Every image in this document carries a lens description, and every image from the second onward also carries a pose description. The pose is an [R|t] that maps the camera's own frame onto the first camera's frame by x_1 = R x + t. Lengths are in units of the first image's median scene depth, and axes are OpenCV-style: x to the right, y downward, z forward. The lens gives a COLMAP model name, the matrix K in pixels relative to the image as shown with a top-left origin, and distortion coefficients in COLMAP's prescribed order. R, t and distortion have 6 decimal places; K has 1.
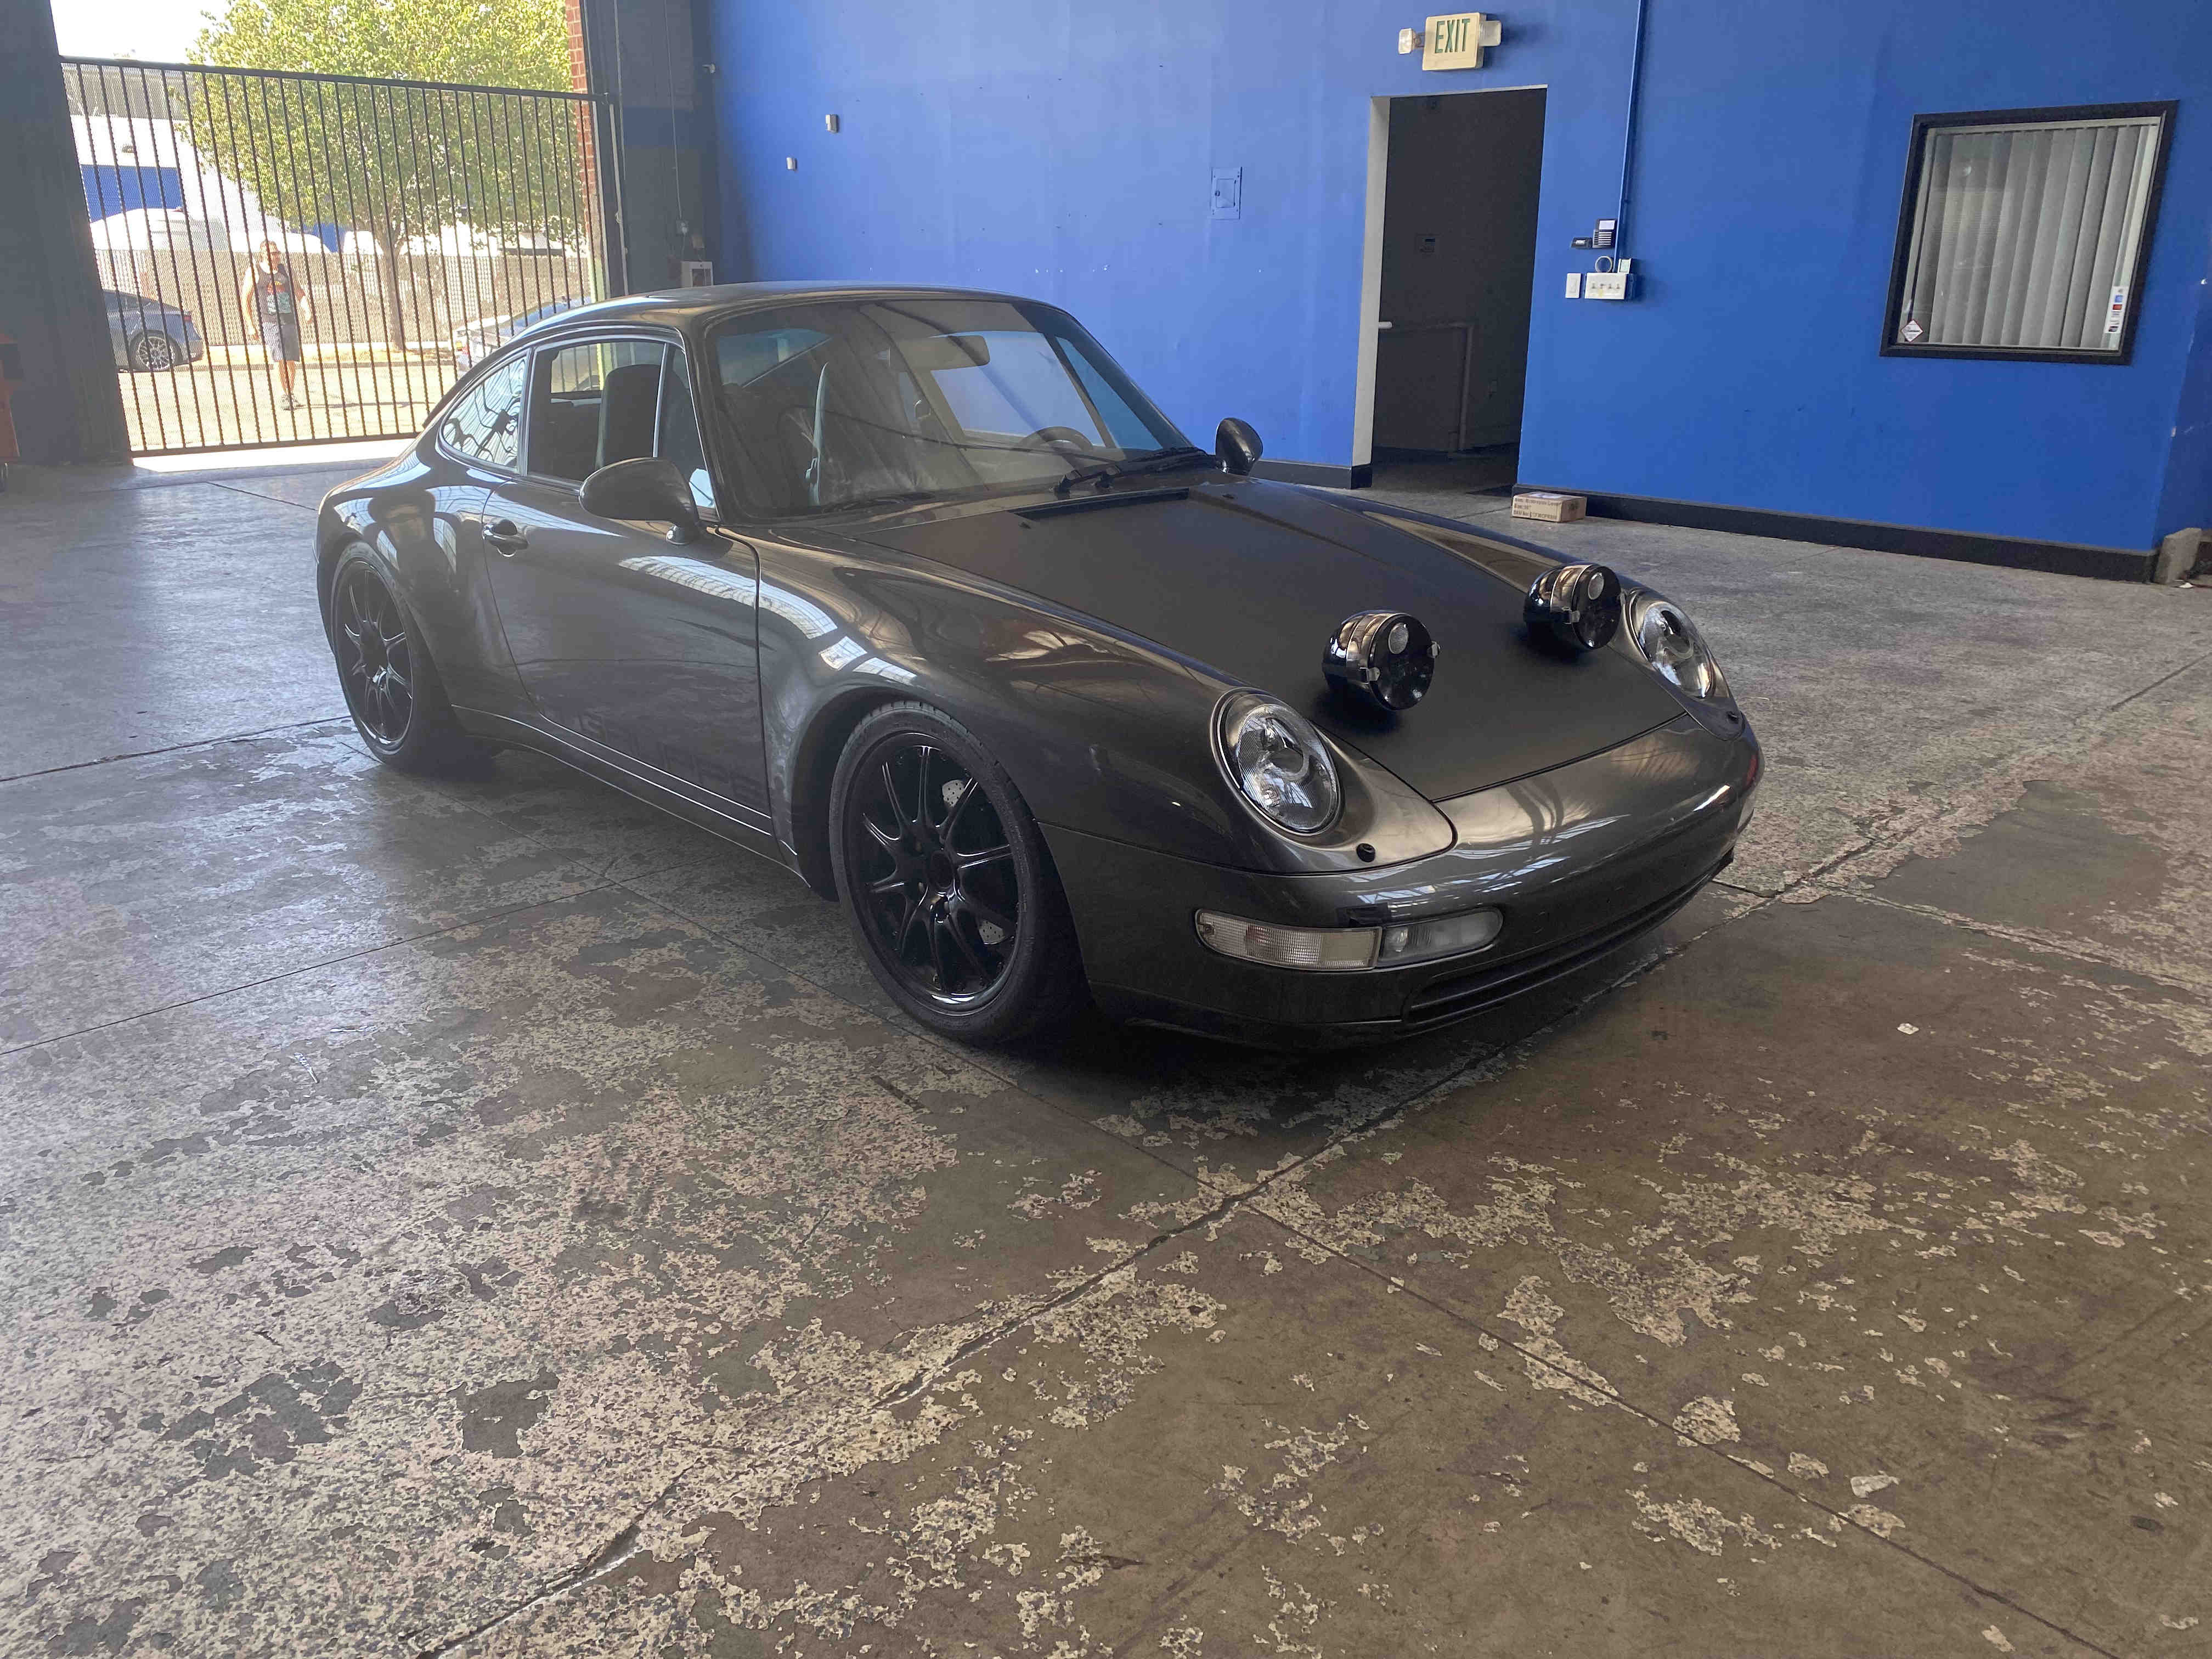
lens RADIAL K [[1675.5, 0, 1109.0], [0, 1675.5, 824.4], [0, 0, 1]] dist [0.026641, -0.008640]
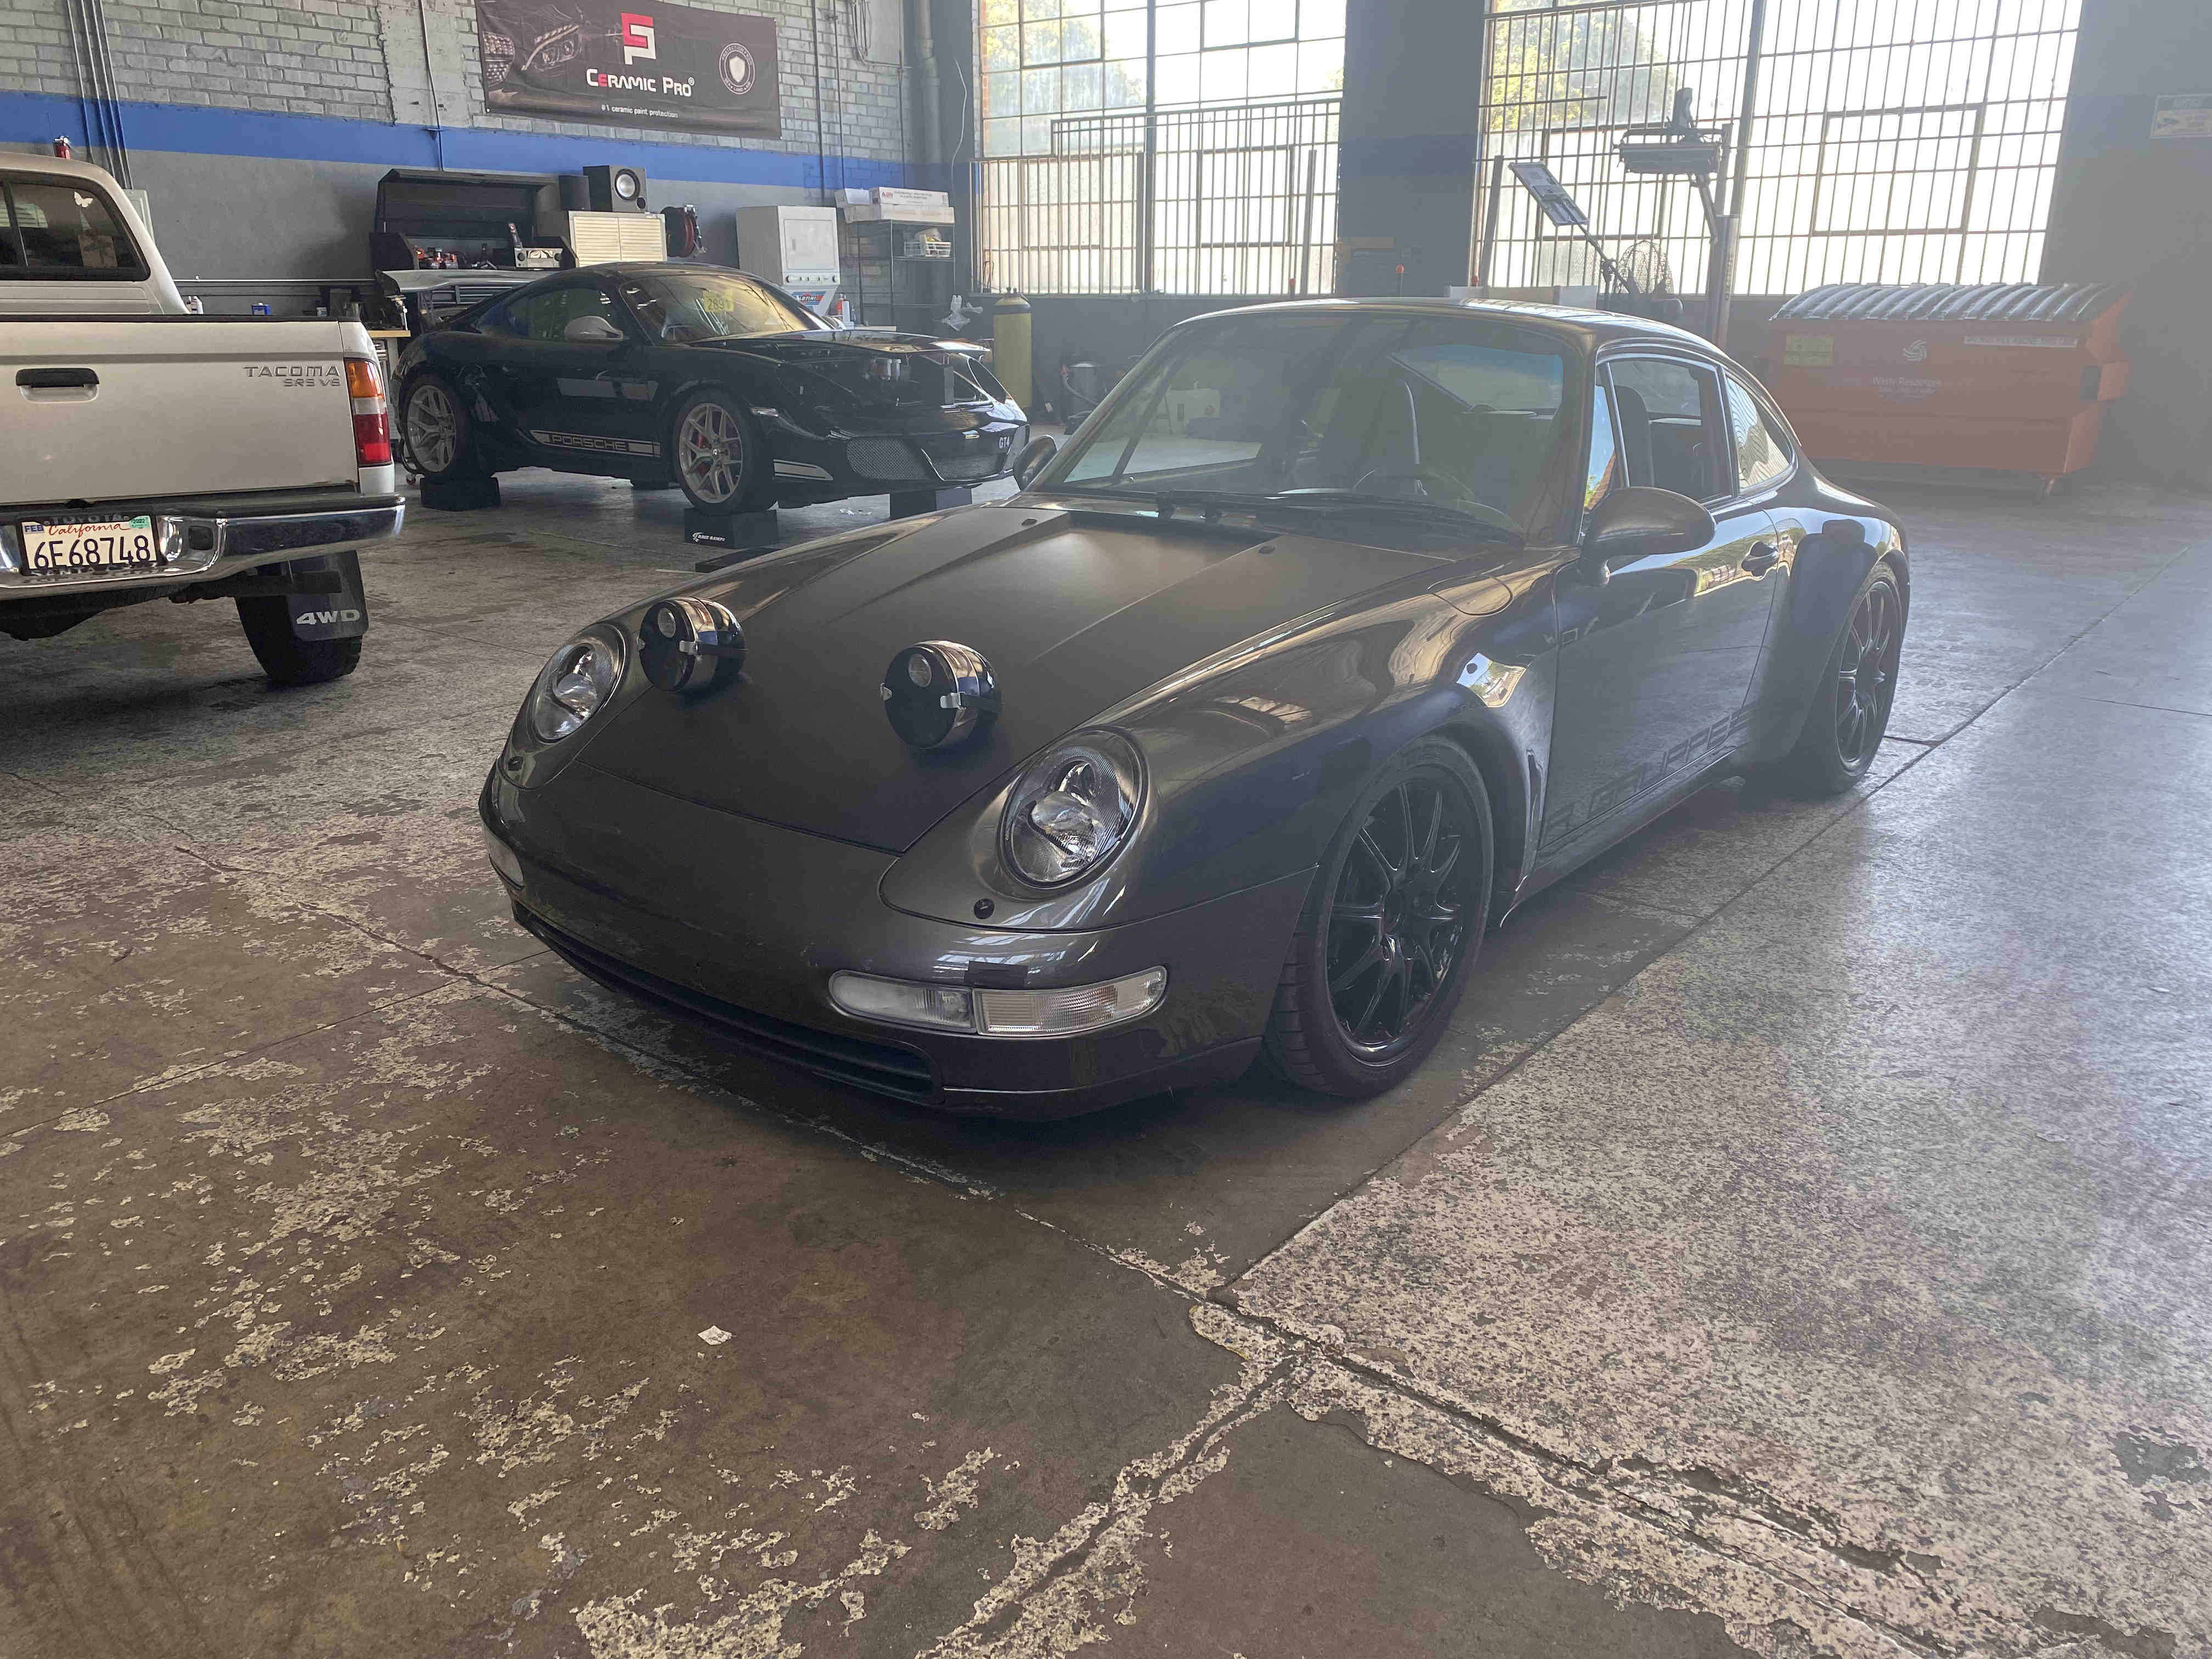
lens RADIAL K [[1675.5, 0, 1100.9], [0, 1675.5, 817.9], [0, 0, 1]] dist [0.026641, -0.008640]
pose [[0.111468, 0.299393, -0.947596, 1.385937], [-0.313133, 0.915547, 0.252432, -0.394197], [0.943145, 0.268585, 0.195804, 1.194535]]
